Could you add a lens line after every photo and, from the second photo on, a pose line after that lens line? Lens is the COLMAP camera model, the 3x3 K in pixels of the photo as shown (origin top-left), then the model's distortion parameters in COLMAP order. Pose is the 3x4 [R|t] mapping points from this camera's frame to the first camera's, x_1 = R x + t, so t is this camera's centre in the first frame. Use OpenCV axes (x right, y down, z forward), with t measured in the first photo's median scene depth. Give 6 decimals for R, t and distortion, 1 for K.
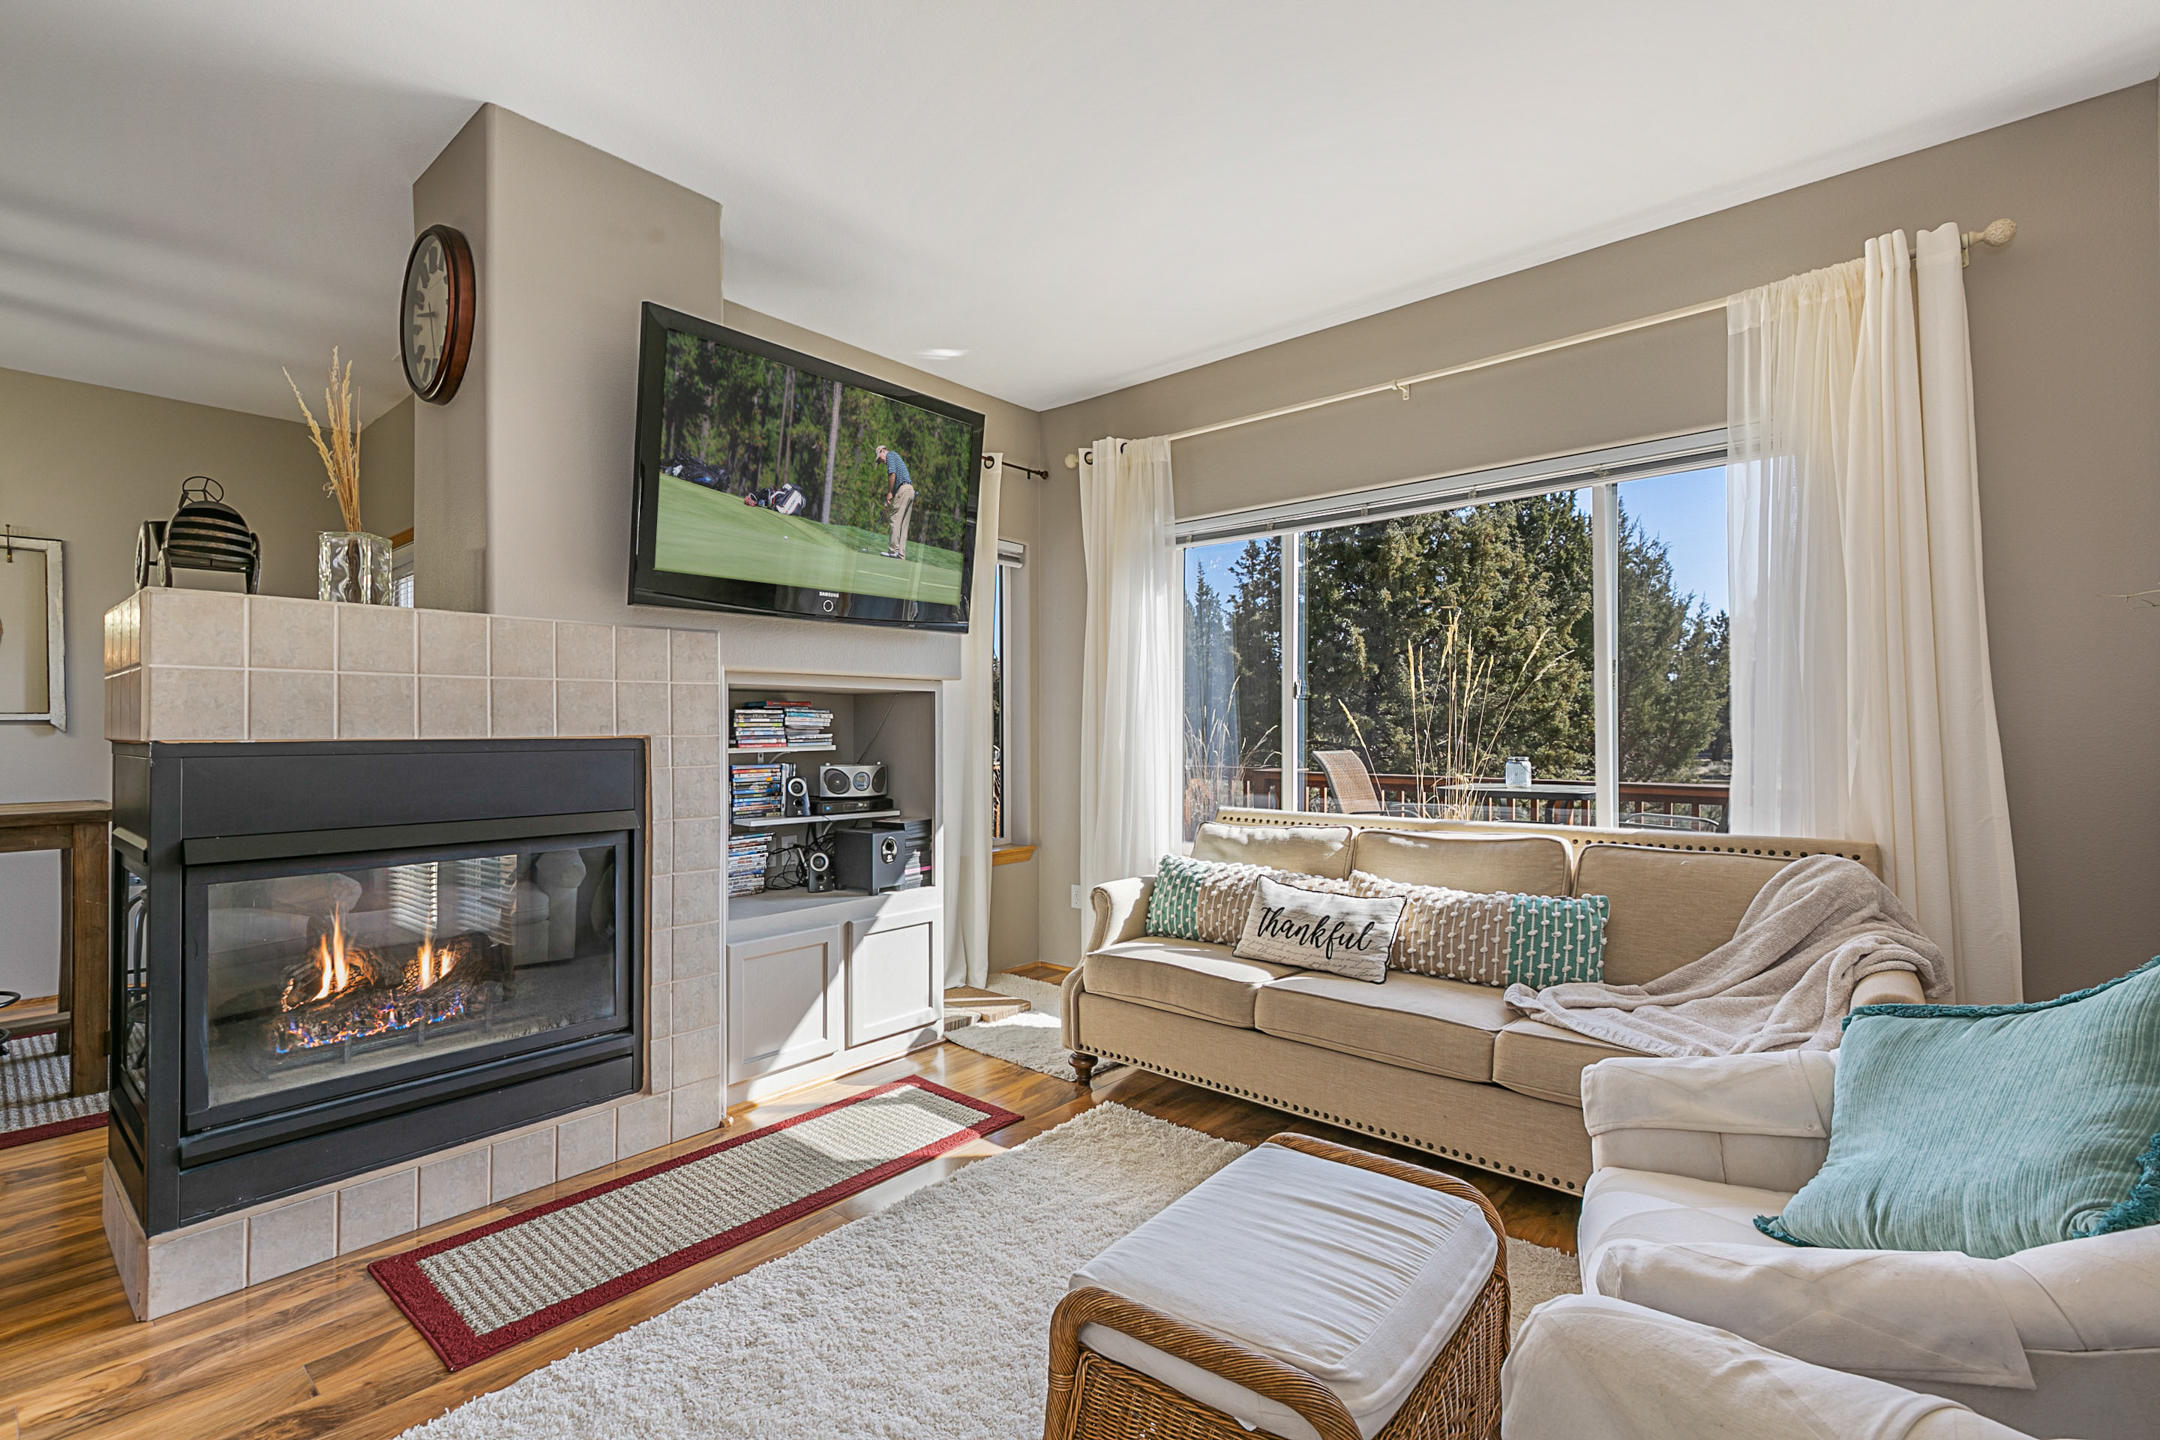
lens RADIAL K [[971.6, 0, 1070.1], [0, 971.6, 708.0], [0, 0, 1]] dist [0.000713, 0.000126]
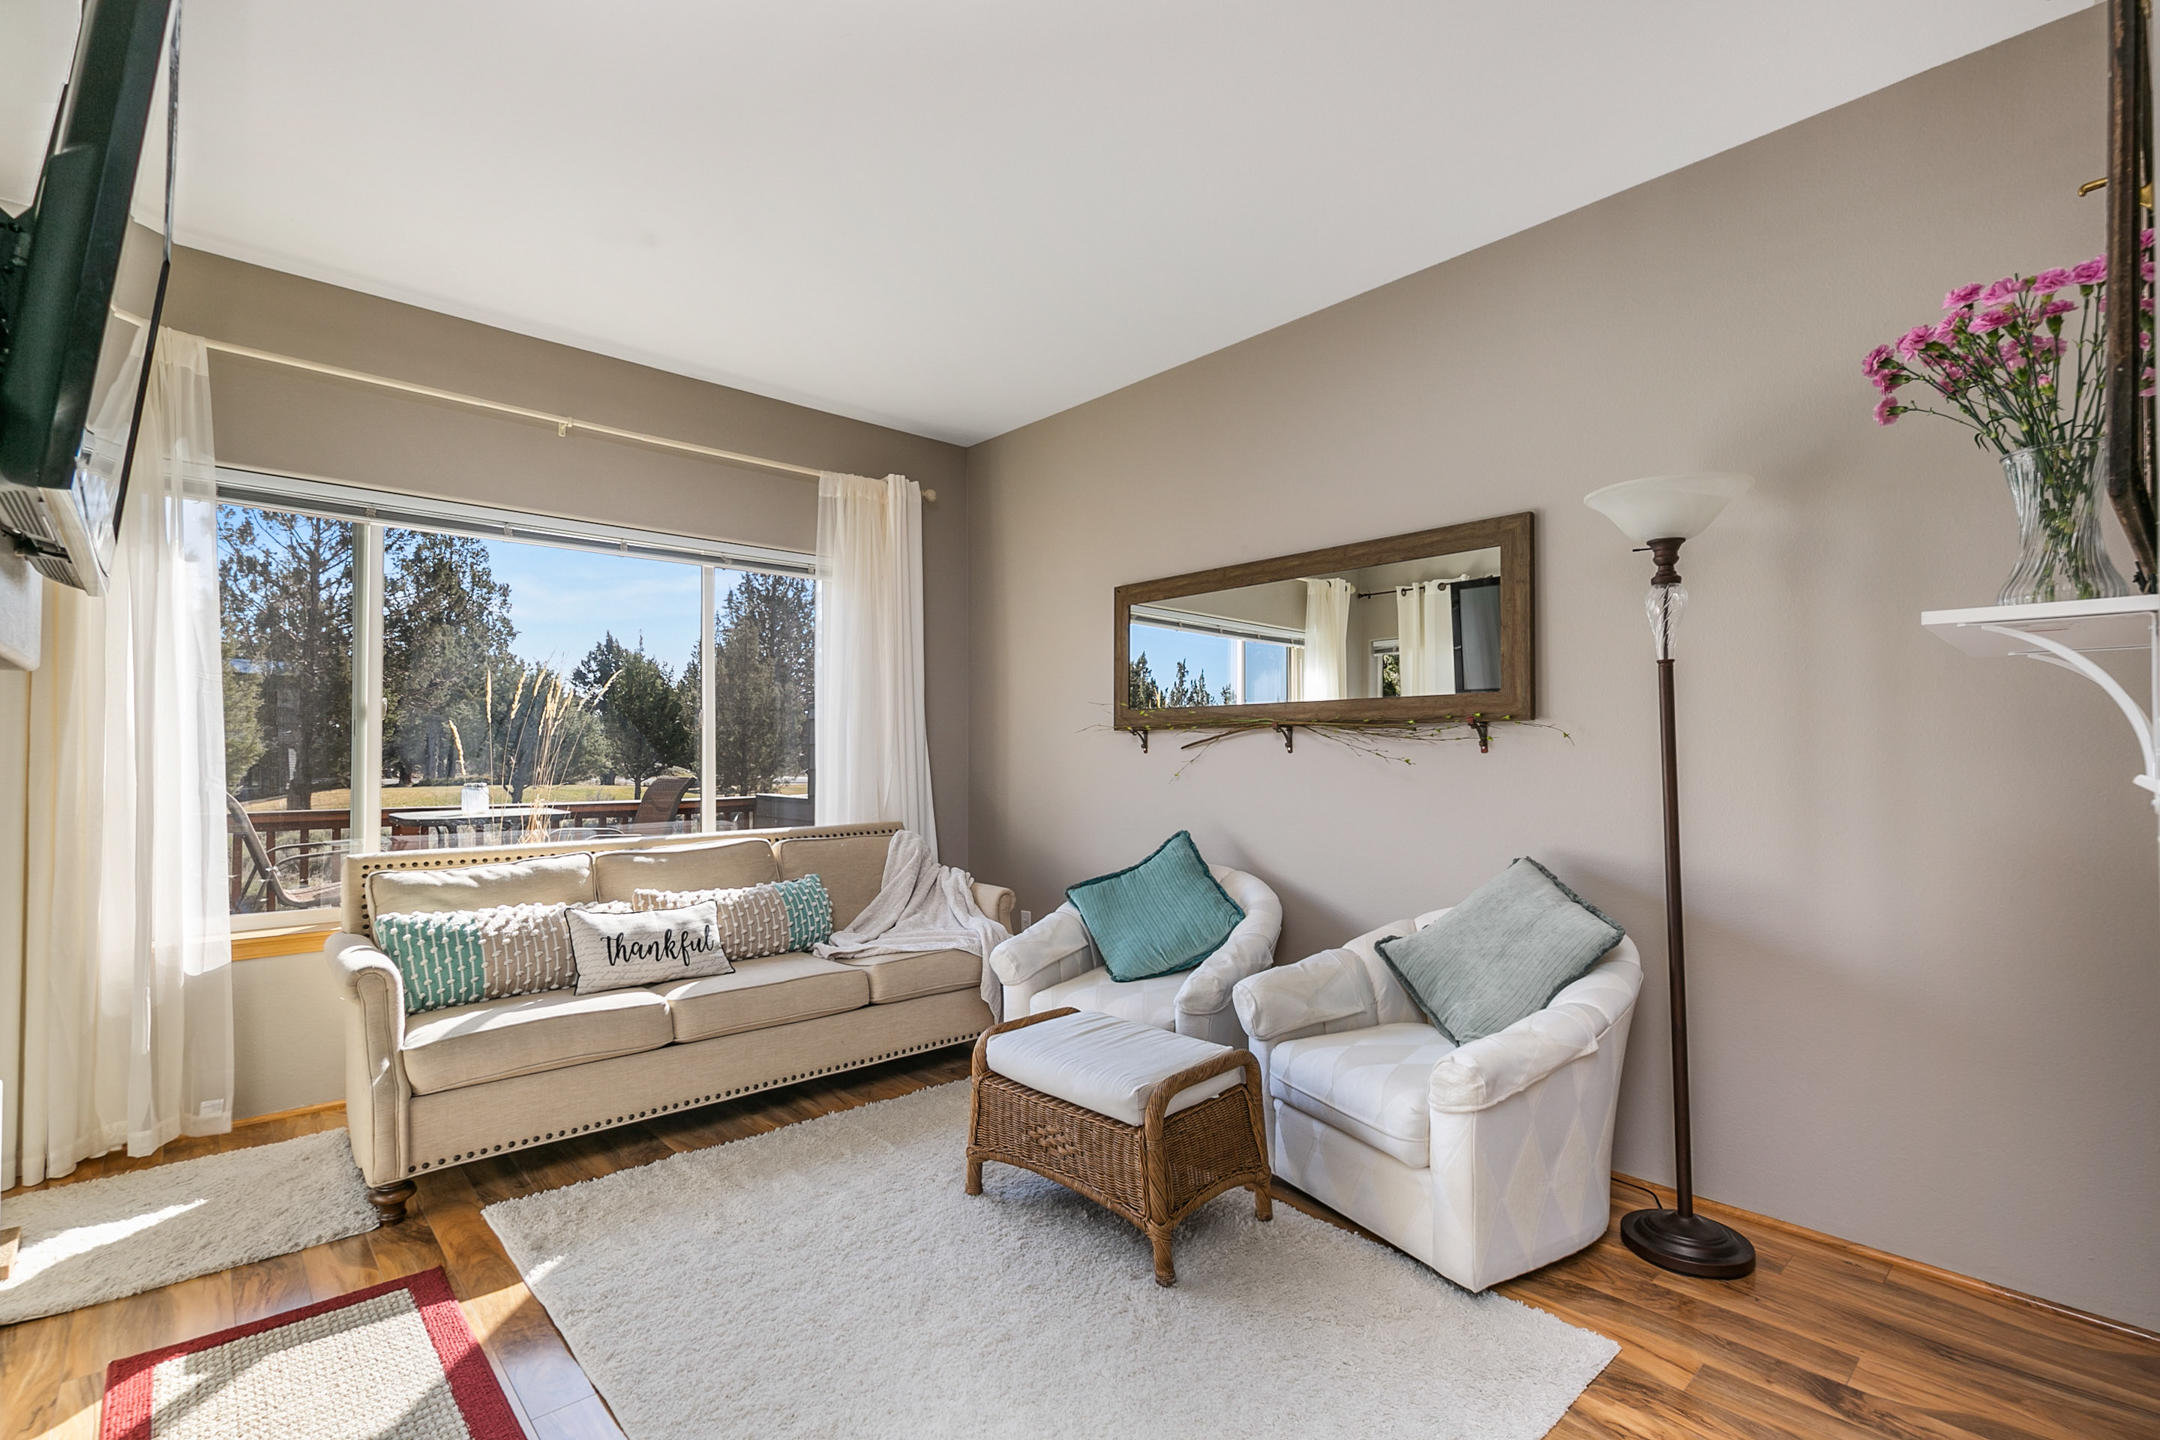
lens RADIAL K [[953.7, 0, 1084.0], [0, 953.7, 729.9], [0, 0, 1]] dist [0.001404, -0.000262]
pose [[0.102634, 0.024893, 0.994408, -0.738163], [-0.024423, 0.999449, -0.022498, 0.003417], [-0.994419, -0.021977, 0.103185, 0.424534]]
